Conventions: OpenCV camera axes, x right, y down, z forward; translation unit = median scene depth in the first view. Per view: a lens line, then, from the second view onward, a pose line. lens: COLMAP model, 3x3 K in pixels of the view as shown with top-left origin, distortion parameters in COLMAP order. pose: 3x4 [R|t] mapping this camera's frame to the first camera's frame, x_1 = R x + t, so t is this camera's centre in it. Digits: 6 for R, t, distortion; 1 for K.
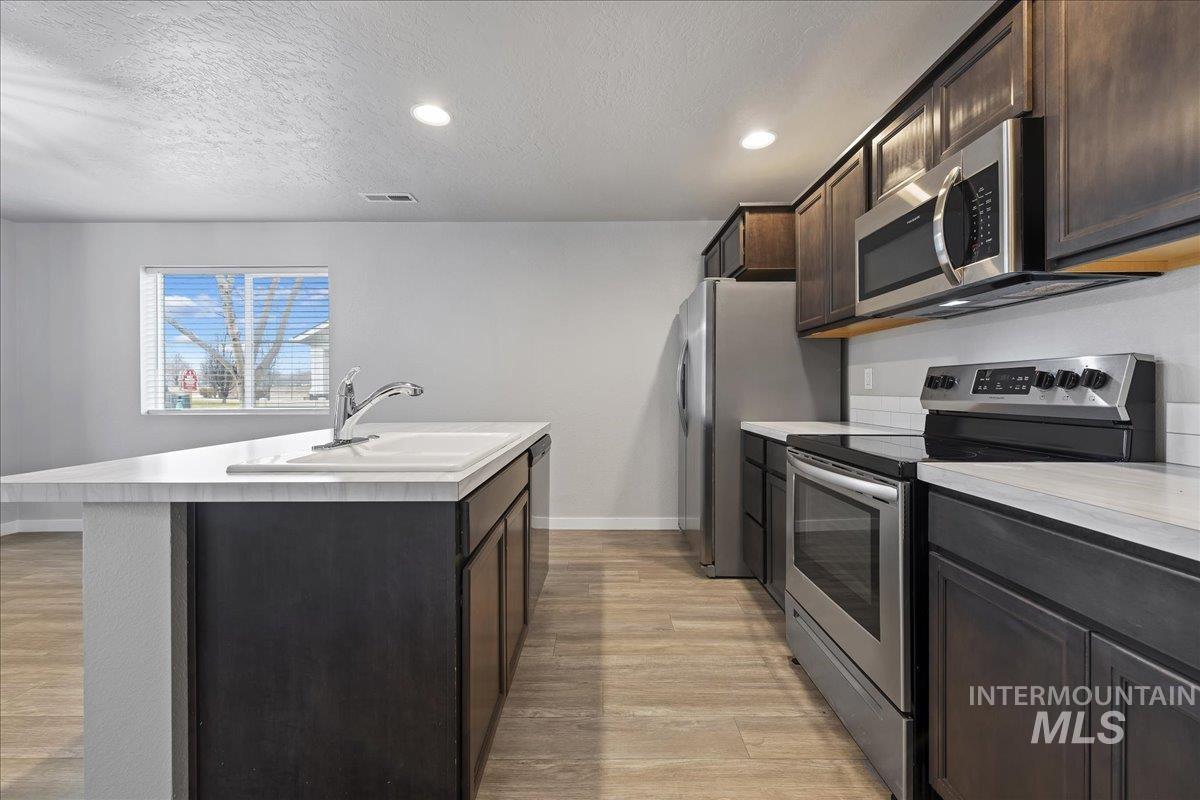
lens RADIAL K [[466.6, 0, 594.6], [0, 466.6, 393.1], [0, 0, 1]] dist [0.002717, -0.000281]
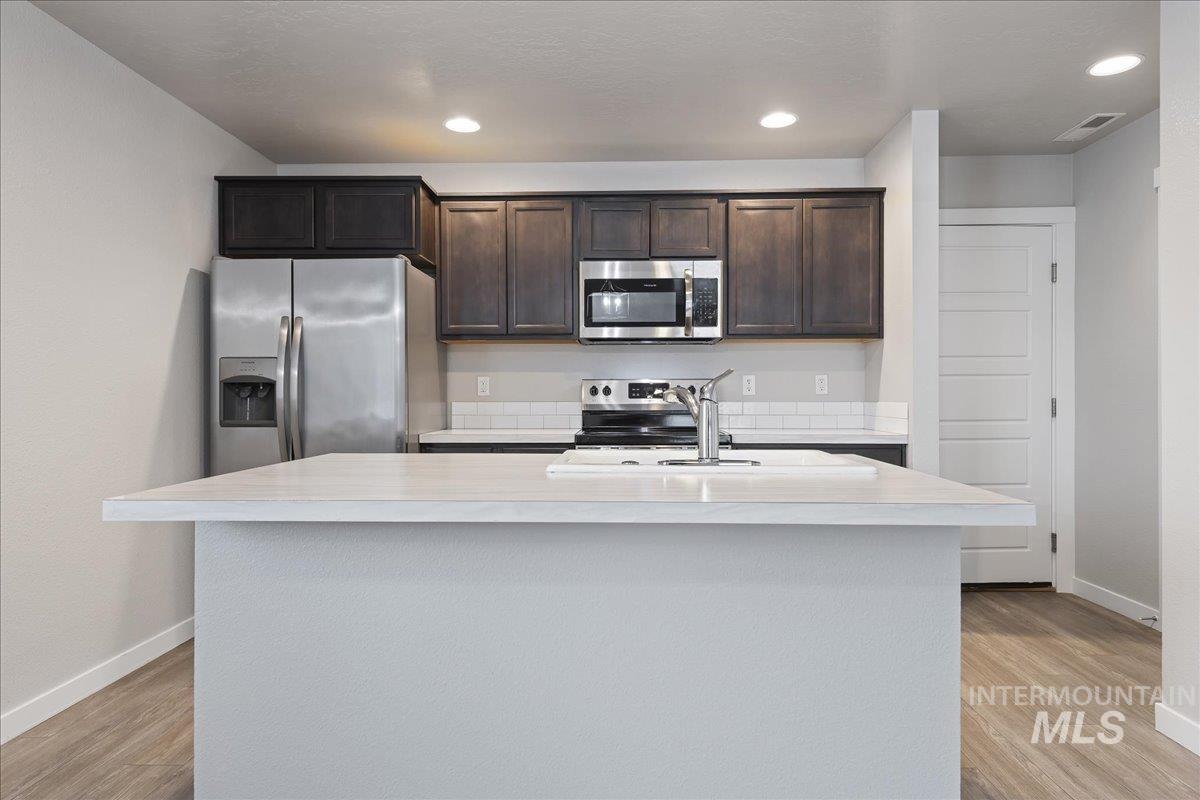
lens RADIAL K [[729.0, 0, 605.8], [0, 729.0, 402.7], [0, 0, 1]] dist [0.009011, -0.001134]
pose [[0.033406, -0.011179, 0.999379, -0.958000], [0.007272, 0.999914, 0.010942, -0.007629], [-0.999415, 0.006902, 0.033484, 0.589181]]
